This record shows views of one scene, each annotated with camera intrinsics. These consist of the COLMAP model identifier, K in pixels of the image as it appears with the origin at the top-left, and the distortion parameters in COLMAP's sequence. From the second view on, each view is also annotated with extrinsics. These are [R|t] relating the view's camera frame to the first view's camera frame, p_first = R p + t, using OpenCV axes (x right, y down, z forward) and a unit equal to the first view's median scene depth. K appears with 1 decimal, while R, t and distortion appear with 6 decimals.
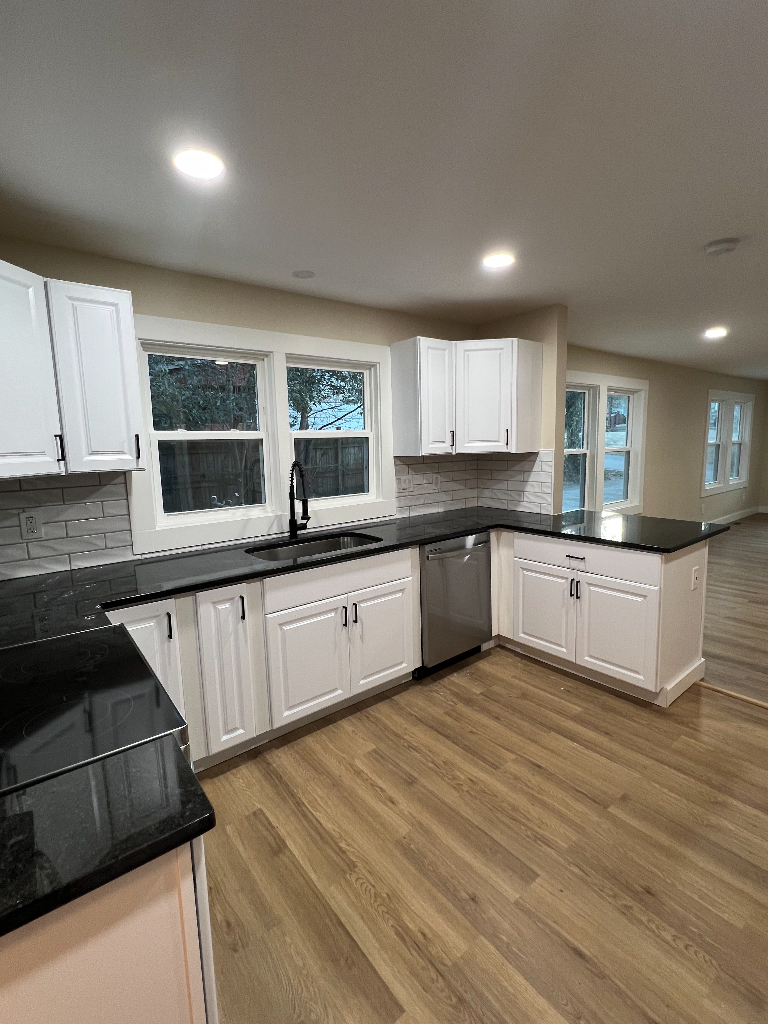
lens RADIAL K [[481.0, 0, 384.0], [0, 481.0, 512.0], [0, 0, 1]] dist [0.001563, 0.000212]
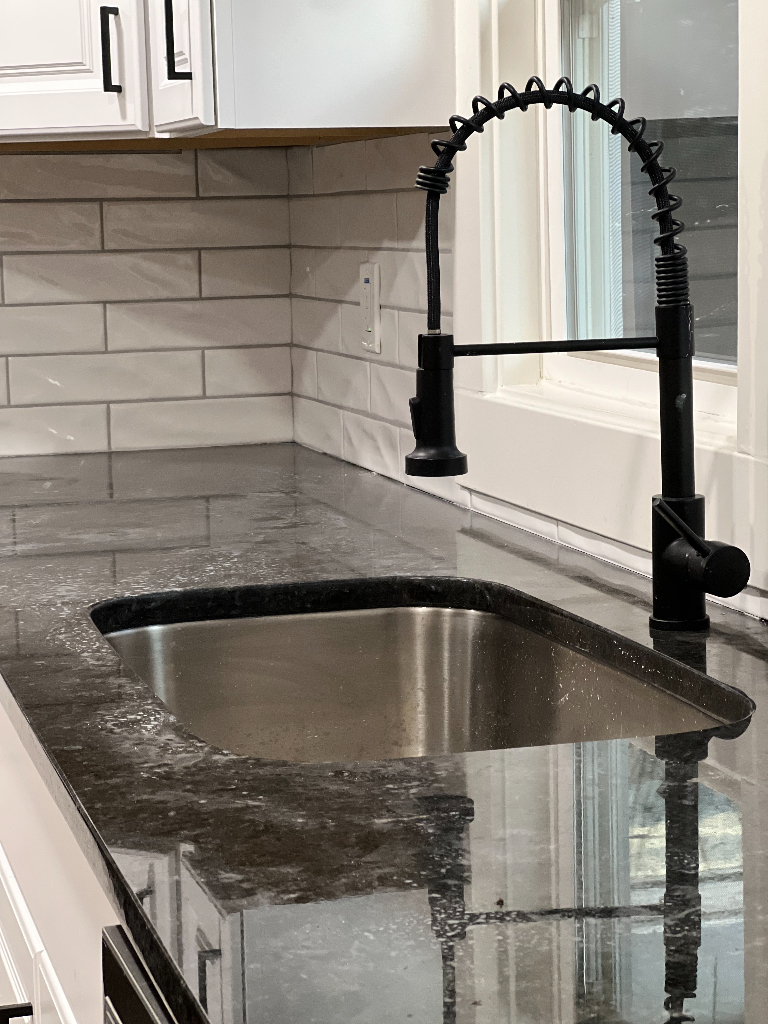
lens RADIAL K [[2296.8, 0, 384.0], [0, 2296.8, 512.0], [0, 0, 1]] dist [-0.005114, -0.029507]
pose [[-0.387525, 0.156358, -0.908502, 0.614958], [-0.094793, 0.973528, 0.207984, -0.152074], [0.916972, 0.166719, -0.362445, 1.593698]]
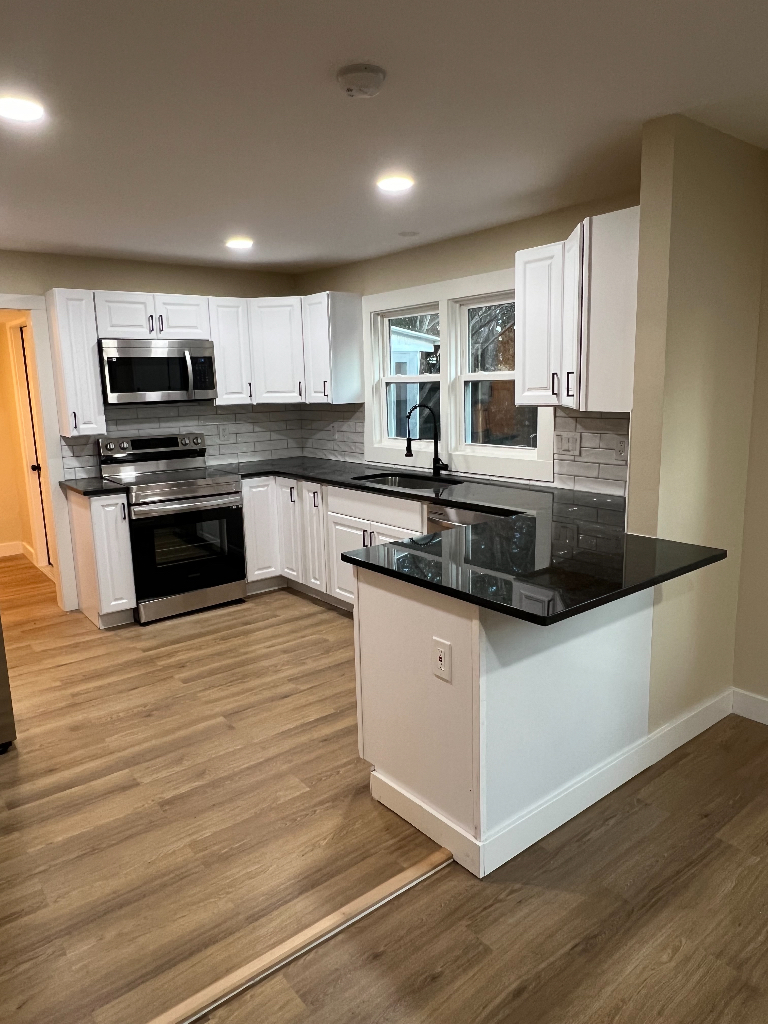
lens RADIAL K [[677.0, 0, 384.0], [0, 677.0, 512.0], [0, 0, 1]] dist [-0.002437, -0.001250]
pose [[0.001137, 0.213365, -0.976972, 1.791369], [-0.118183, 0.970154, 0.211739, -0.237392], [0.992991, 0.115221, 0.026319, 1.174625]]
